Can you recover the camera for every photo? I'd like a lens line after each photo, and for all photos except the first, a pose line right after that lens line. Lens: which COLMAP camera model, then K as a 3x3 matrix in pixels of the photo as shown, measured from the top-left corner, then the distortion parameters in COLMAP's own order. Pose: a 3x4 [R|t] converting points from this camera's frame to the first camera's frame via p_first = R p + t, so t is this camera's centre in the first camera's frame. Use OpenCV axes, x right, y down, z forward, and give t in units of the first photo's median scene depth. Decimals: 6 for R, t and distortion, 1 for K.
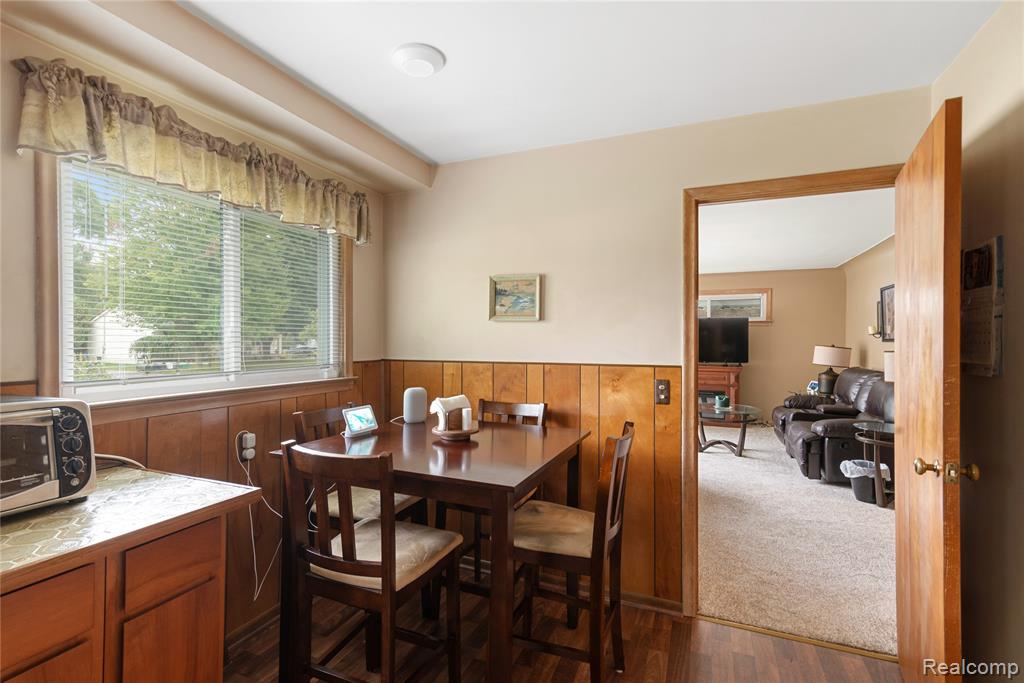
lens RADIAL K [[502.2, 0, 501.5], [0, 502.2, 340.3], [0, 0, 1]] dist [0.018312, -0.002363]
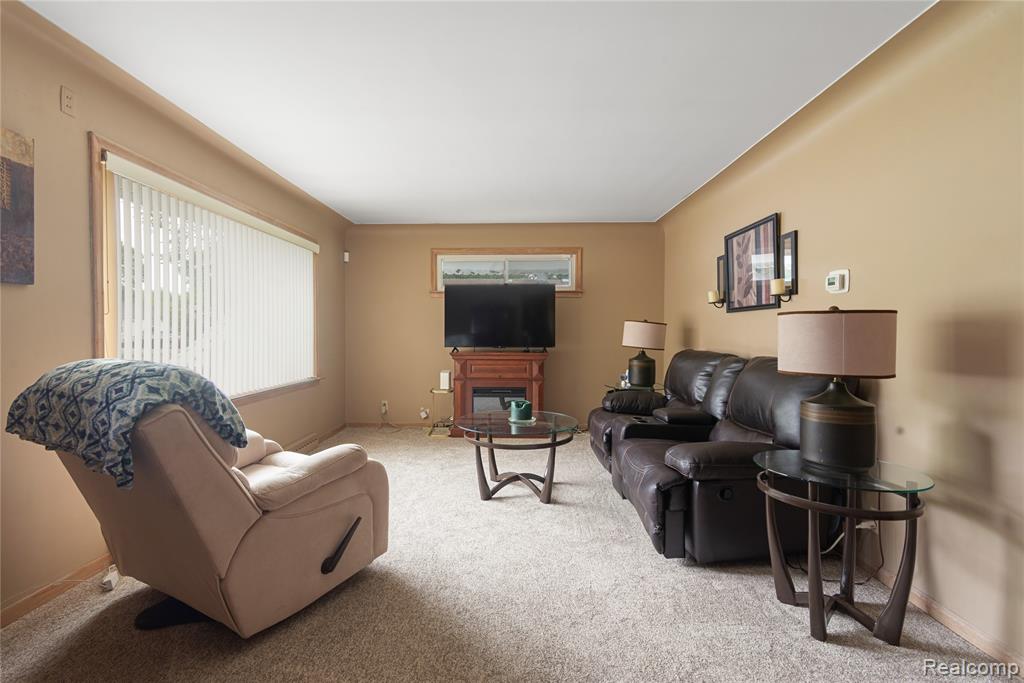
lens RADIAL K [[502.2, 0, 513.5], [0, 502.2, 336.6], [0, 0, 1]] dist [0.018312, -0.002363]
pose [[0.924969, -0.007521, 0.379968, 0.206171], [0.002667, 0.999908, 0.013299, 0.025811], [-0.380033, -0.011288, 0.924904, 0.457882]]
